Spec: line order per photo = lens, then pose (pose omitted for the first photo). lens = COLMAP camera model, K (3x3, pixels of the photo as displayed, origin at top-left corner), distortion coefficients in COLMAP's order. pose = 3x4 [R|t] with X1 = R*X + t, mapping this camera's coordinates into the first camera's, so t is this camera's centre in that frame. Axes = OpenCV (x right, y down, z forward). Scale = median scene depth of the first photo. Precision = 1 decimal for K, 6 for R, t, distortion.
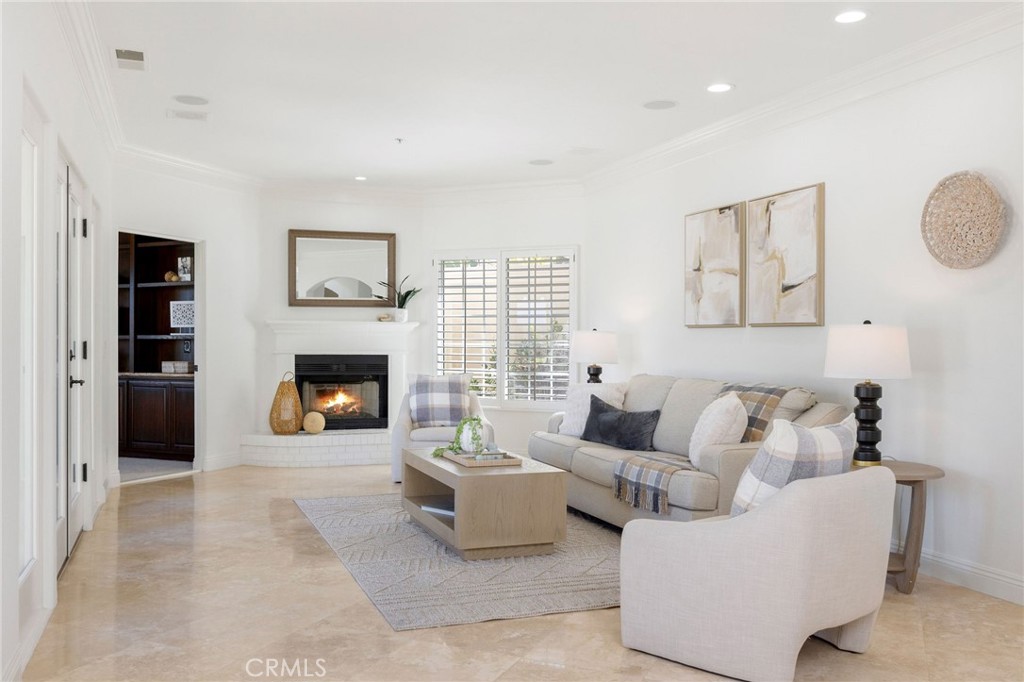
lens RADIAL K [[890.2, 0, 510.9], [0, 890.2, 341.4], [0, 0, 1]] dist [-0.011446, -0.002730]
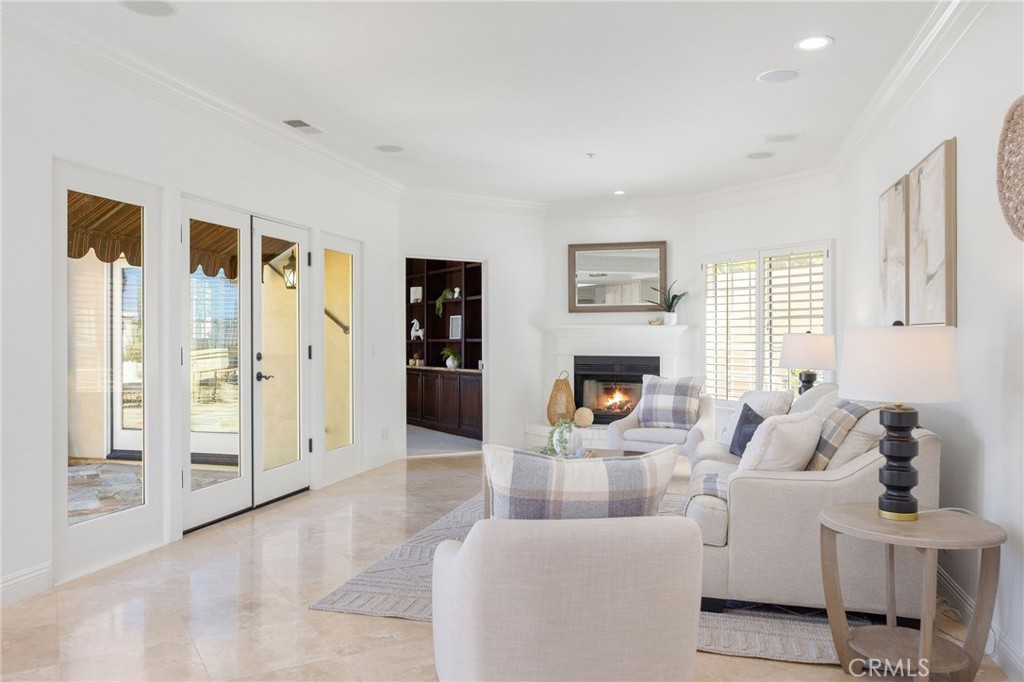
lens RADIAL K [[786.4, 0, 510.8], [0, 786.4, 342.1], [0, 0, 1]] dist [-0.007734, -0.000110]
pose [[0.805517, -0.000982, -0.592572, 0.446716], [0.002525, 0.999995, 0.001775, -0.006701], [0.592567, -0.002926, 0.805516, 0.240610]]
